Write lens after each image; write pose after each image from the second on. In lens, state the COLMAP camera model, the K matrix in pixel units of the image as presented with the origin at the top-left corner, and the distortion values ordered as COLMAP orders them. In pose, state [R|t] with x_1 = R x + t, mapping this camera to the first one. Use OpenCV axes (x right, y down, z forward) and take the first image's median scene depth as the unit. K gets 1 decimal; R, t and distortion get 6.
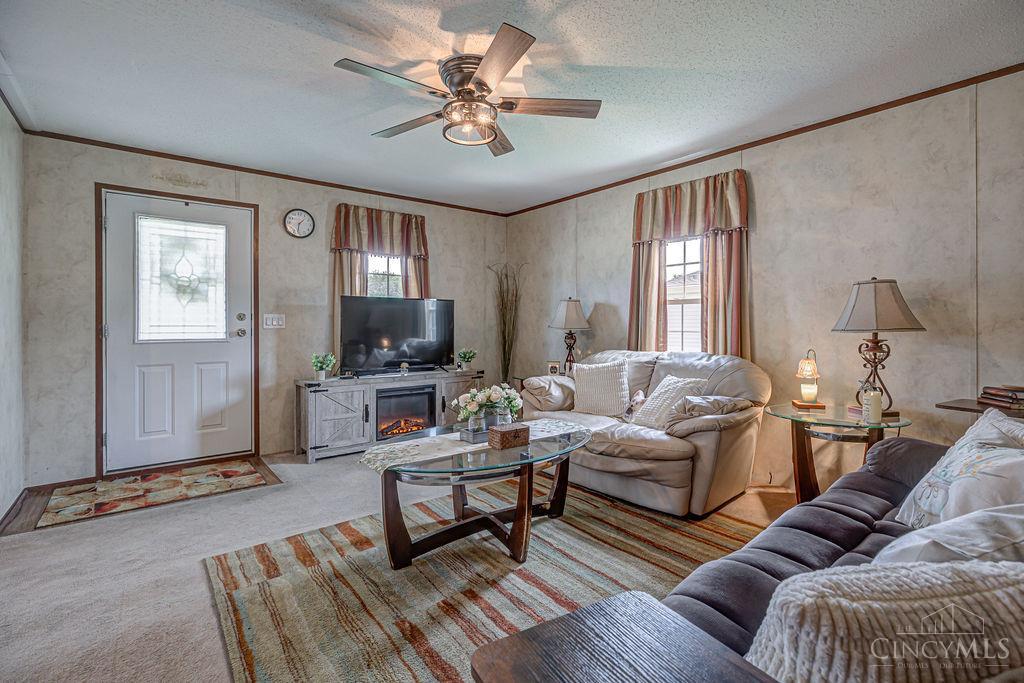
lens RADIAL K [[472.6, 0, 515.8], [0, 472.6, 328.3], [0, 0, 1]] dist [-0.002400, -0.000381]
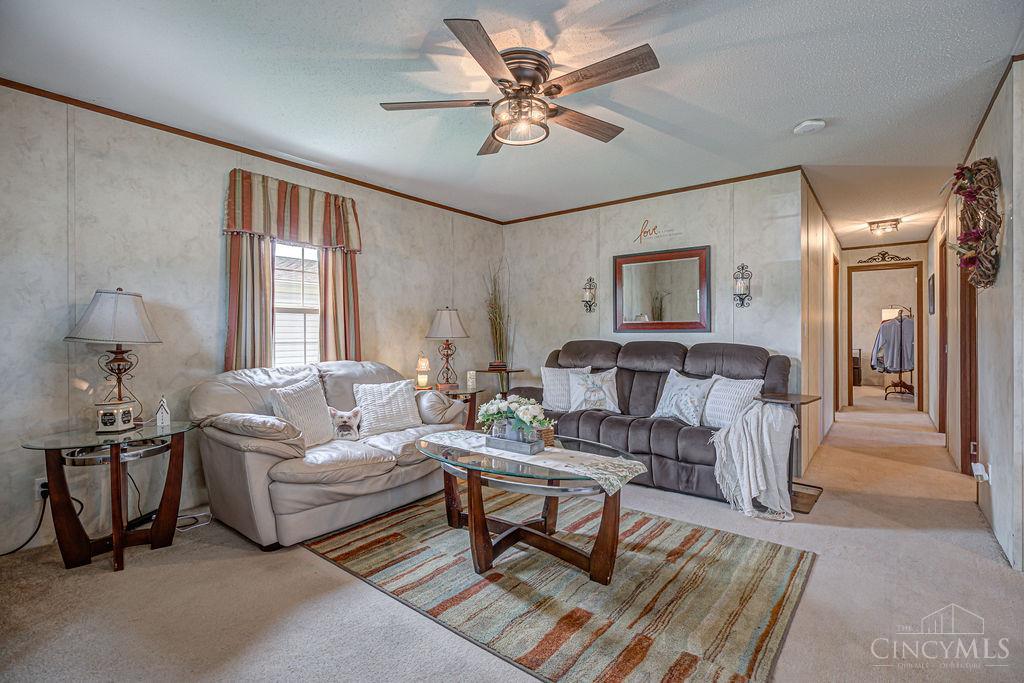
lens RADIAL K [[471.6, 0, 511.7], [0, 471.6, 336.2], [0, 0, 1]] dist [-0.003535, -0.000871]
pose [[-0.225237, -0.002856, 0.974300, -0.932364], [0.014988, 0.999867, 0.006396, -0.007387], [-0.974189, 0.016043, -0.225165, 1.131042]]
